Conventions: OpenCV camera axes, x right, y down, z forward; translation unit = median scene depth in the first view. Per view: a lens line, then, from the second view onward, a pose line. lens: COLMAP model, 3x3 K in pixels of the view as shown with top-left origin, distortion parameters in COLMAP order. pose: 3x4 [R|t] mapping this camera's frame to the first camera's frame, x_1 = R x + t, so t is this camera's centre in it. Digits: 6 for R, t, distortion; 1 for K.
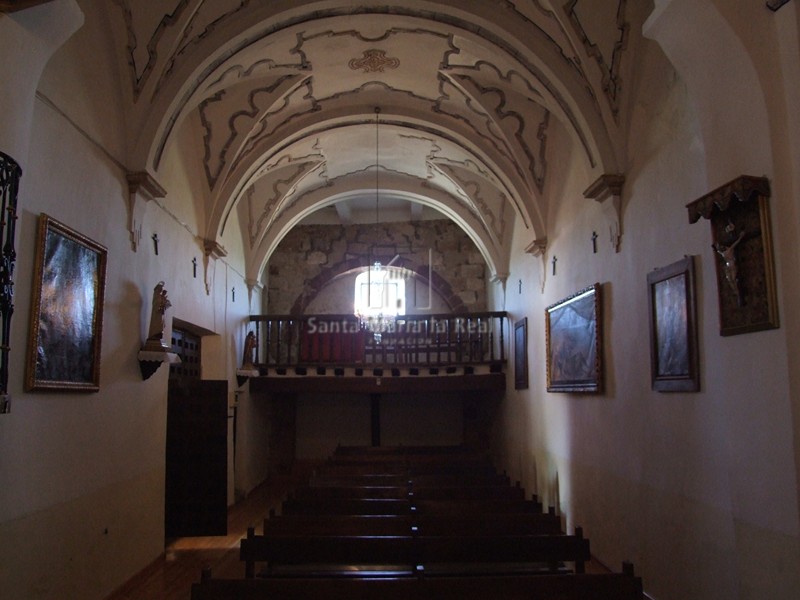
lens RADIAL K [[665.4, 0, 400.0], [0, 665.4, 300.0], [0, 0, 1]] dist [-0.156795, 0.160049]
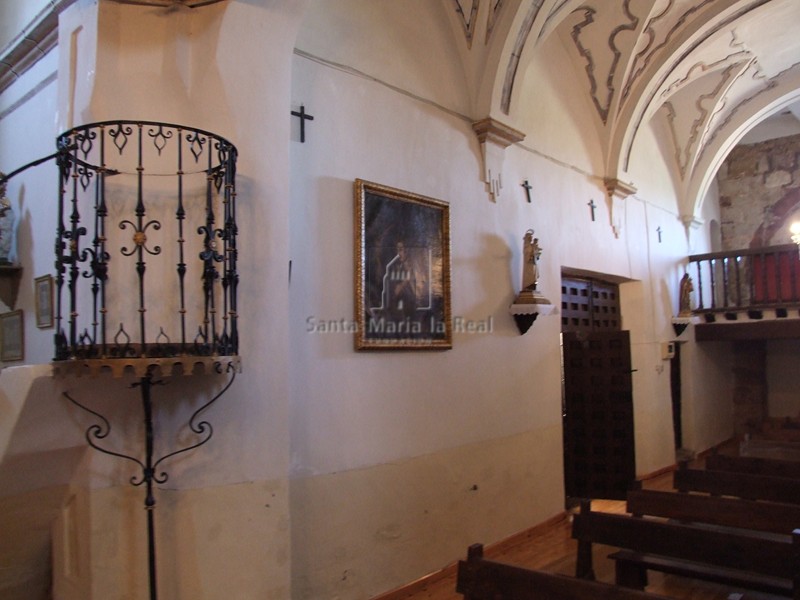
lens RADIAL K [[665.4, 0, 400.0], [0, 665.4, 300.0], [0, 0, 1]] dist [-0.156795, 0.160049]
pose [[0.736774, -0.065144, -0.672993, 0.092427], [0.114444, 0.993001, 0.029171, 0.016500], [0.666383, -0.098513, 0.739073, 0.115063]]
